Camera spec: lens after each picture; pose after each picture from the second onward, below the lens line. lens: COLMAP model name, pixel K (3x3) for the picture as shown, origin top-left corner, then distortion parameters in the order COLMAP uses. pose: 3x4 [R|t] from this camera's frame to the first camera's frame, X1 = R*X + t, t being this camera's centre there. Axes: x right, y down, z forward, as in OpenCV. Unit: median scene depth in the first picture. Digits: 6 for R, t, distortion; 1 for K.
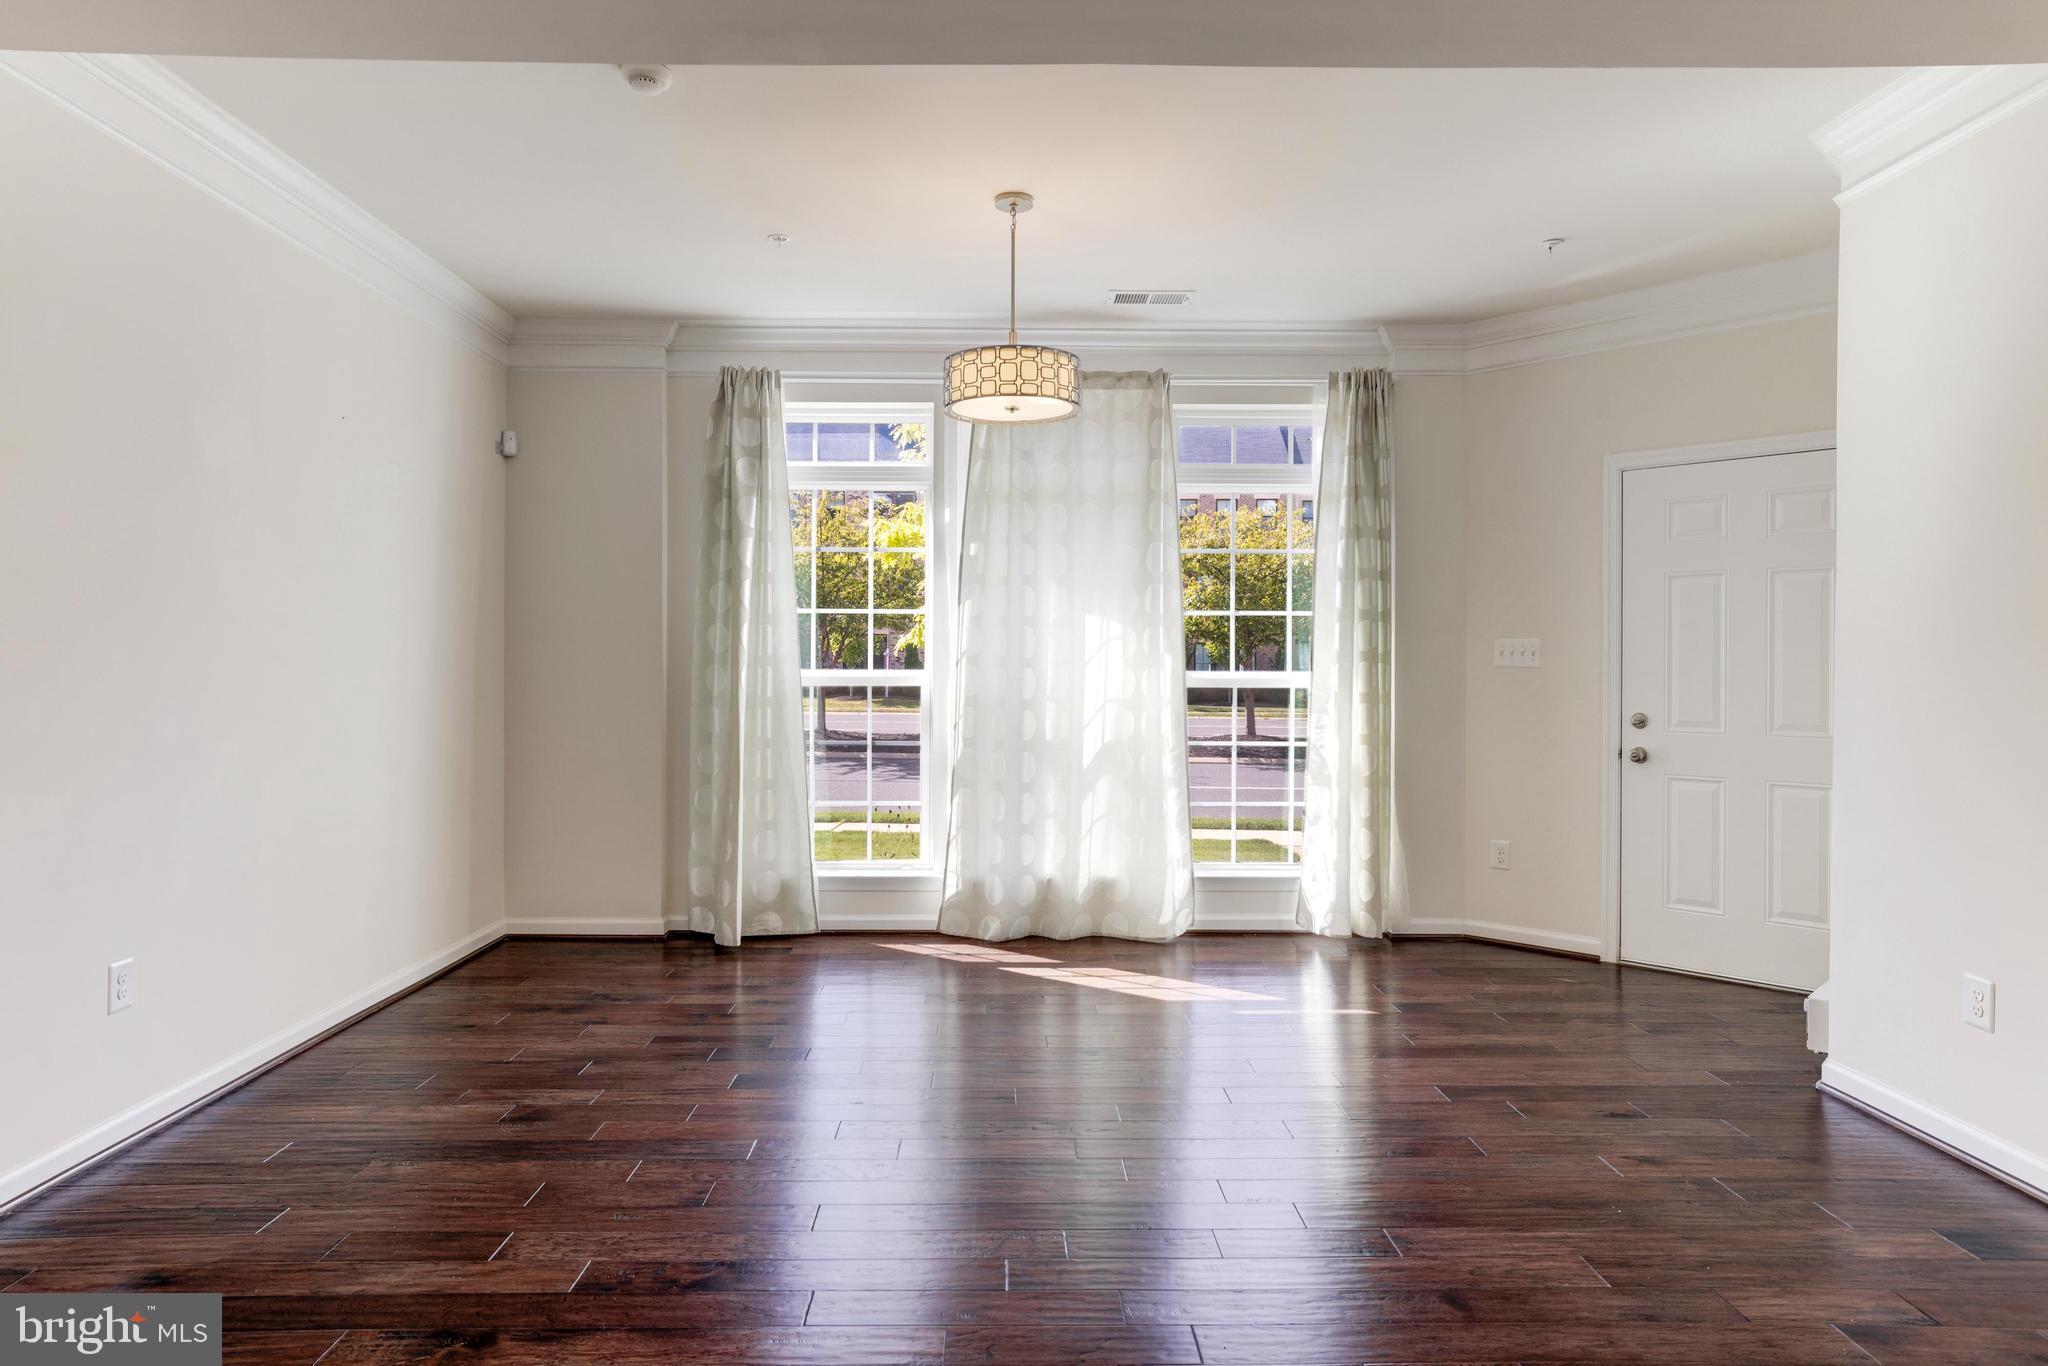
lens RADIAL K [[1219.3, 0, 1017.5], [0, 1219.3, 669.8], [0, 0, 1]] dist [-0.003225, 0.009261]
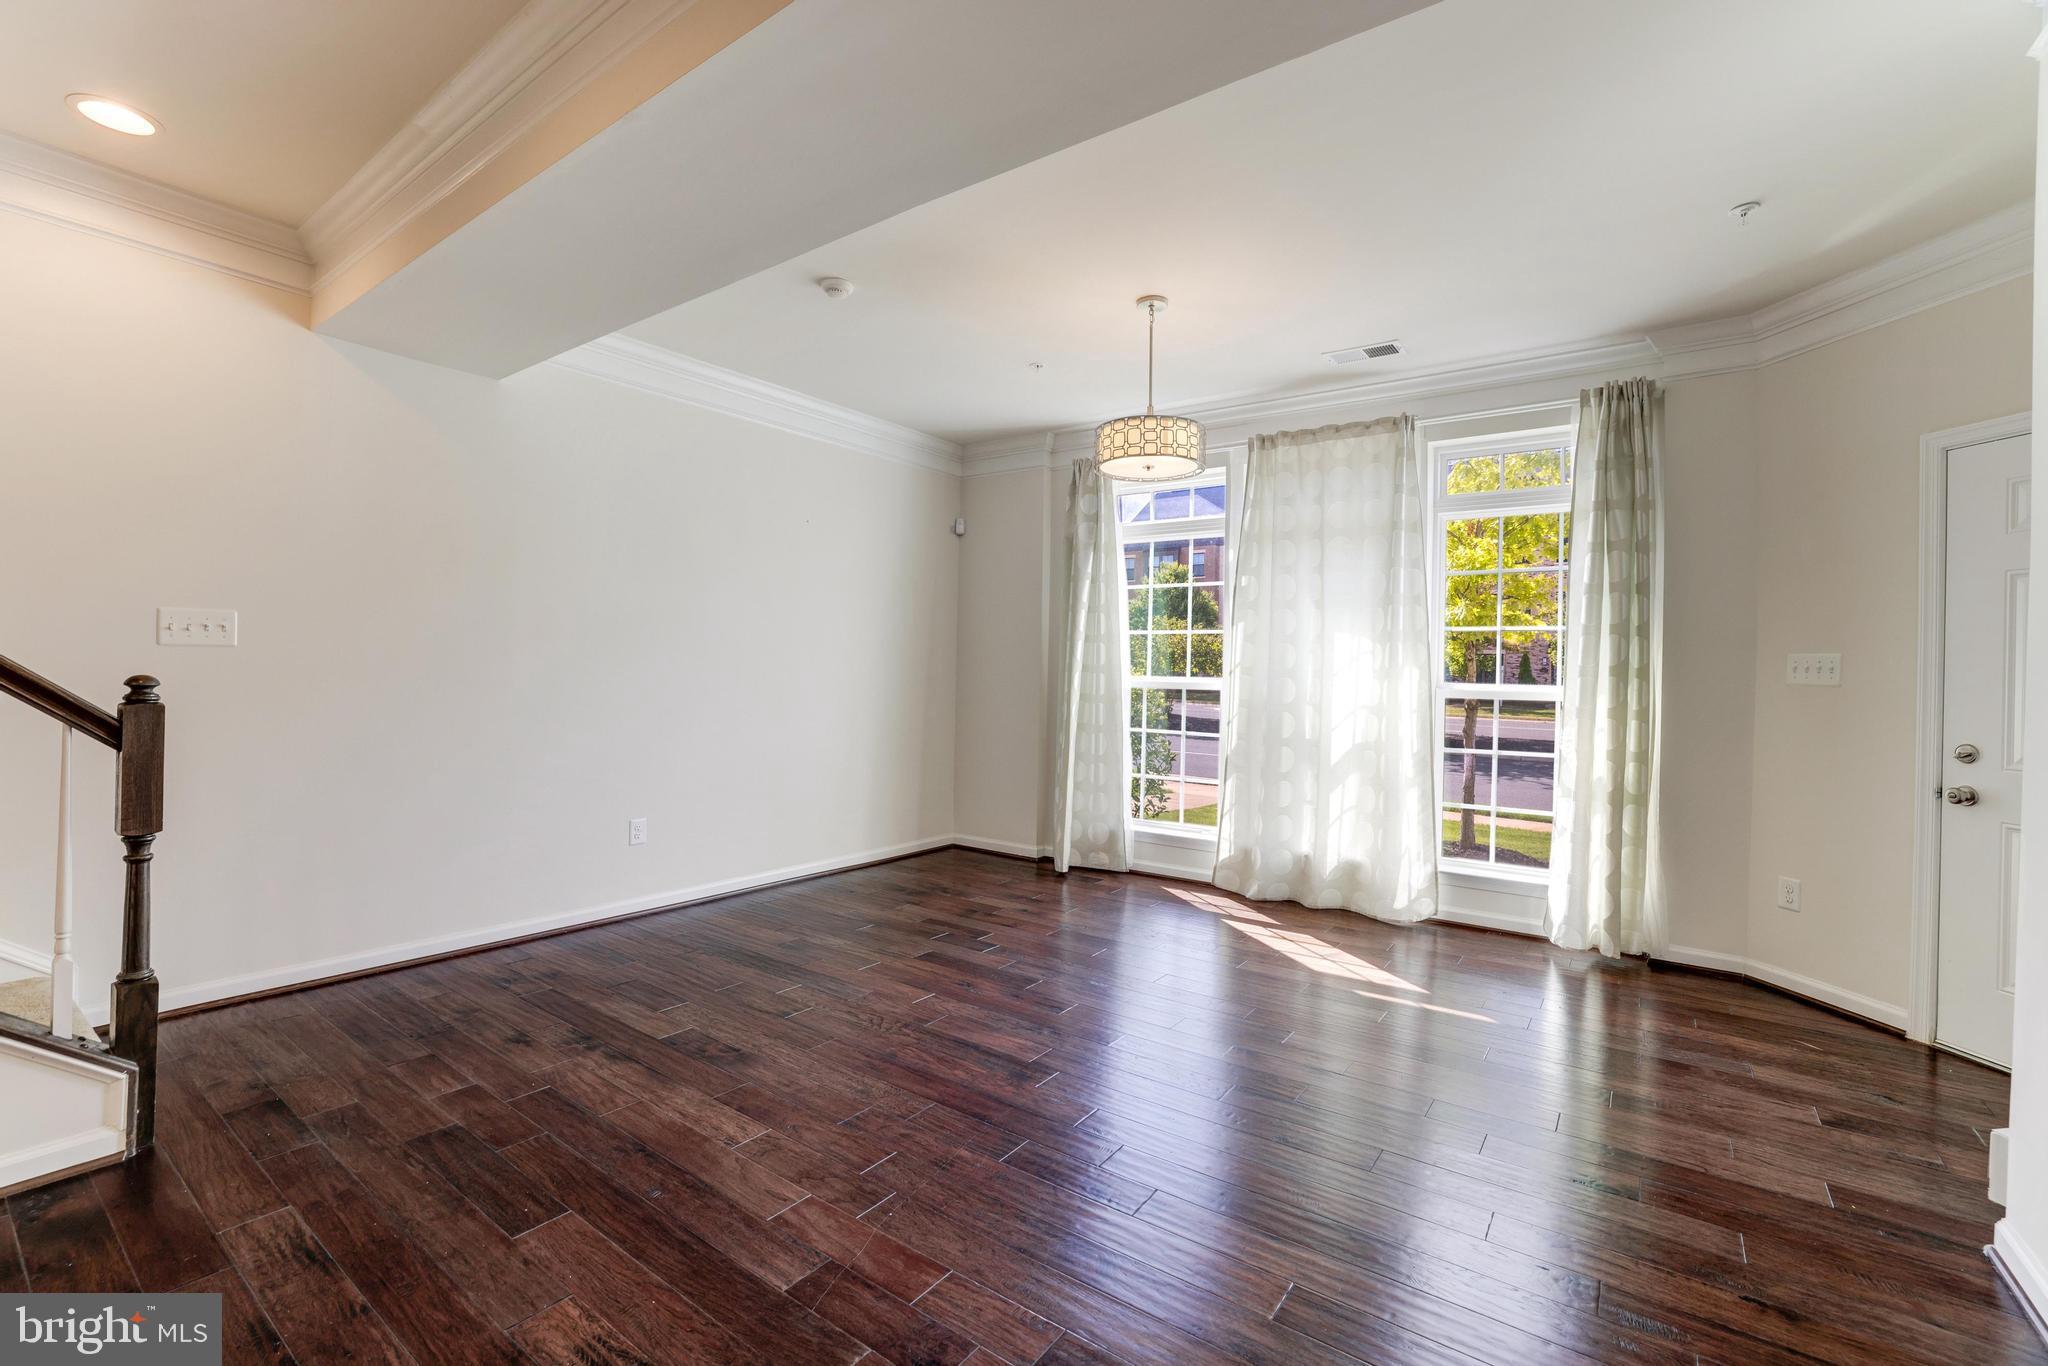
lens RADIAL K [[891.4, 0, 1021.7], [0, 891.4, 666.8], [0, 0, 1]] dist [-0.031730, 0.011171]
pose [[0.802623, 0.010838, -0.596388, 0.324368], [-0.020277, 0.999753, -0.009121, 0.001590], [0.596142, 0.019414, 0.802644, 0.141939]]
